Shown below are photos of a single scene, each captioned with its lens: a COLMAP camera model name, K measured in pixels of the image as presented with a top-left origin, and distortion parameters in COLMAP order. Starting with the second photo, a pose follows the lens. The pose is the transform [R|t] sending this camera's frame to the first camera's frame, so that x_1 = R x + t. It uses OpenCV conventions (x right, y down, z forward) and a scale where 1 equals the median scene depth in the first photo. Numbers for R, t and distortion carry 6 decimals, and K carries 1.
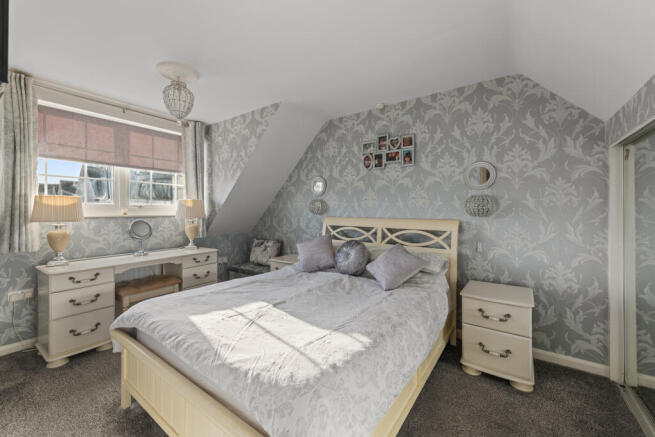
lens RADIAL K [[264.4, 0, 326.5], [0, 264.4, 213.3], [0, 0, 1]] dist [-0.001835, -0.000105]
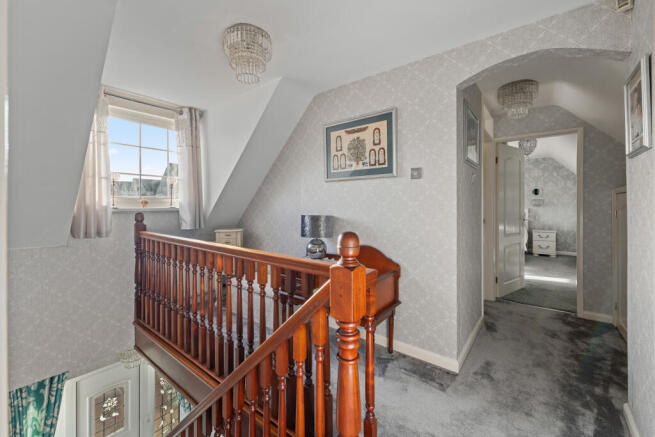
lens RADIAL K [[275.0, 0, 329.1], [0, 275.0, 206.8], [0, 0, 1]] dist [0.004075, 0.000225]
pose [[0.999058, 0.001843, -0.043348, -1.620227], [-0.002025, 0.999989, -0.004138, 0.032236], [0.043340, 0.004222, 0.999051, -2.189438]]
